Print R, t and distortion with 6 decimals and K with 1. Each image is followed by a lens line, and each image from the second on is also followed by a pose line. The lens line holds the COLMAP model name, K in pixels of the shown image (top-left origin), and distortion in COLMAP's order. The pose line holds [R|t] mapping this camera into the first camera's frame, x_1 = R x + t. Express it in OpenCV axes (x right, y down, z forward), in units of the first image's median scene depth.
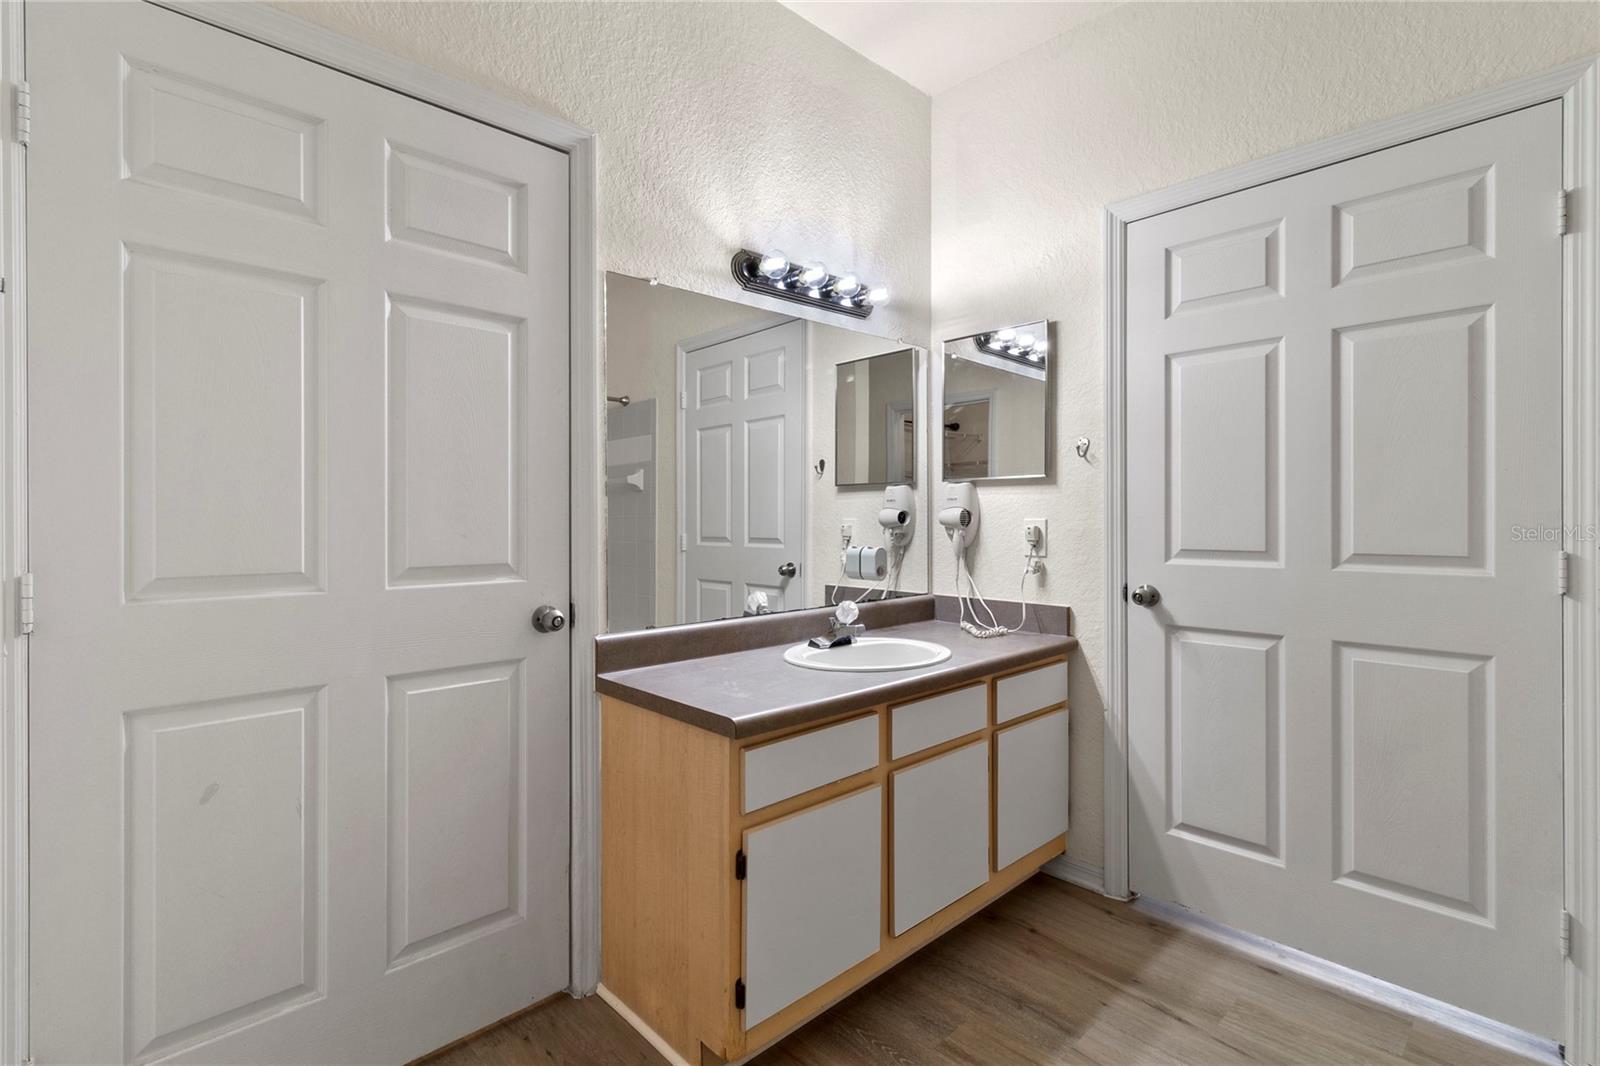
lens RADIAL K [[738.2, 0, 792.6], [0, 738.2, 525.8], [0, 0, 1]] dist [0.004051, -0.001443]
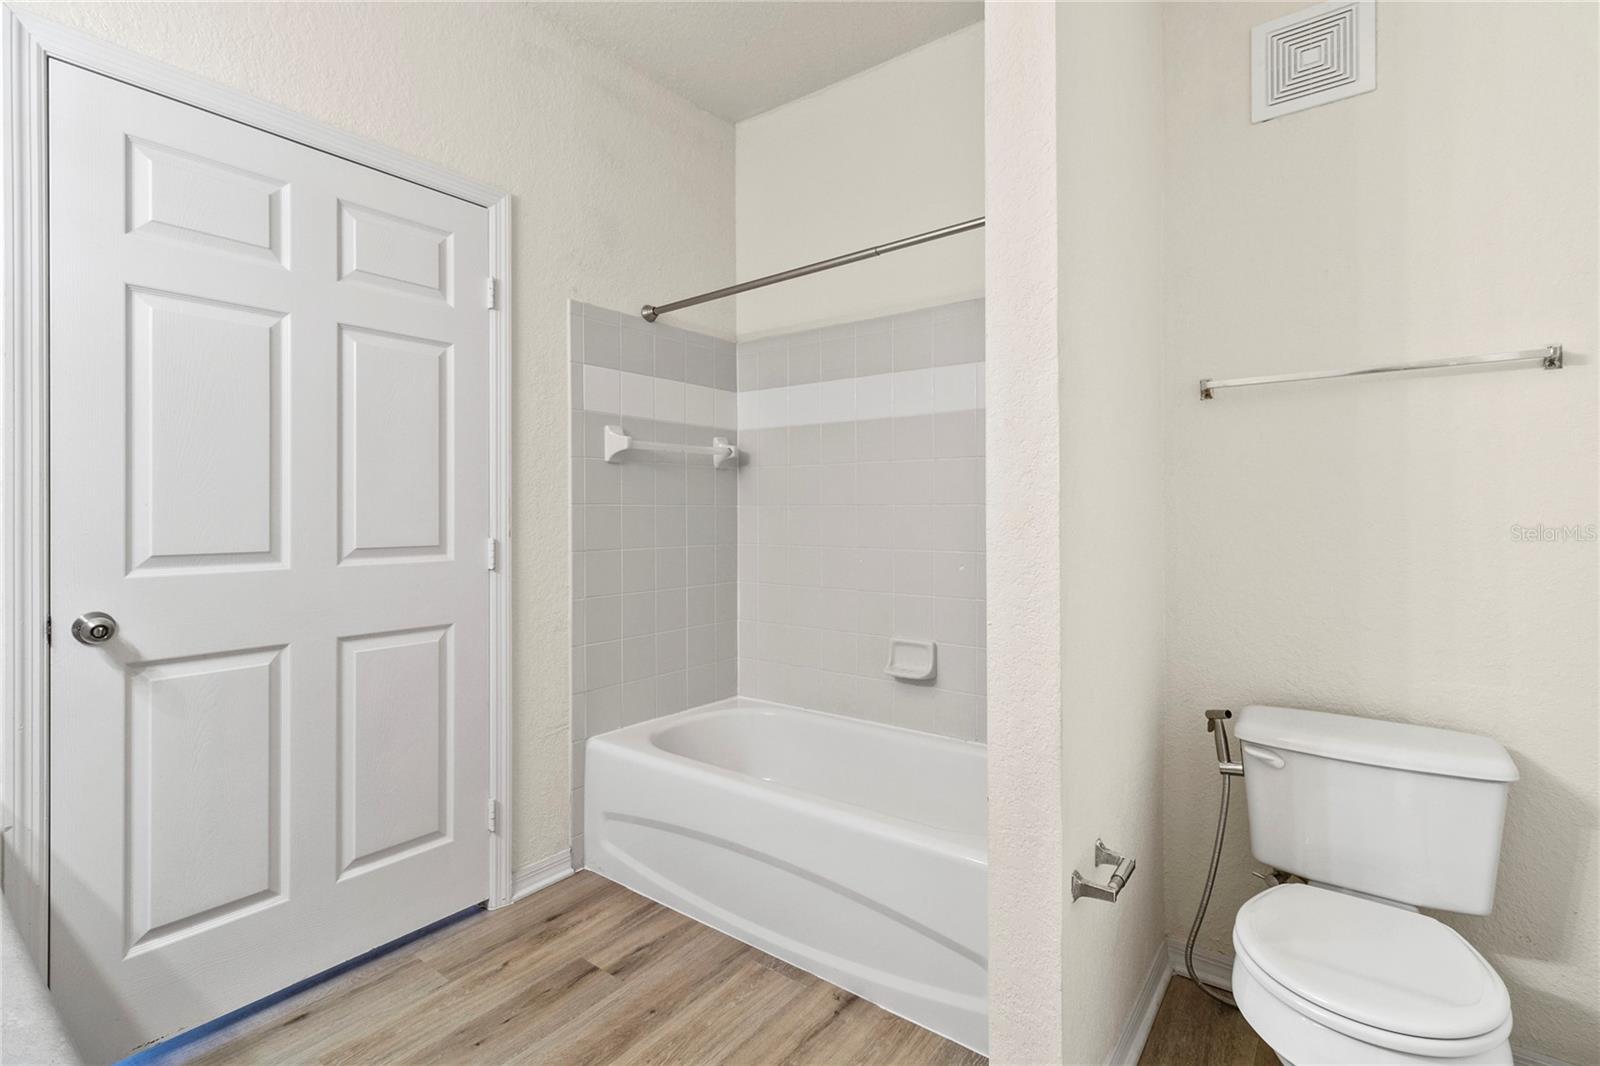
lens RADIAL K [[738.2, 0, 792.3], [0, 738.2, 518.1], [0, 0, 1]] dist [0.004051, -0.001443]
pose [[-0.150078, -0.001052, 0.988674, -0.323061], [0.014126, 0.999895, 0.003208, 0.000701], [-0.988573, 0.014447, -0.150047, 0.522271]]
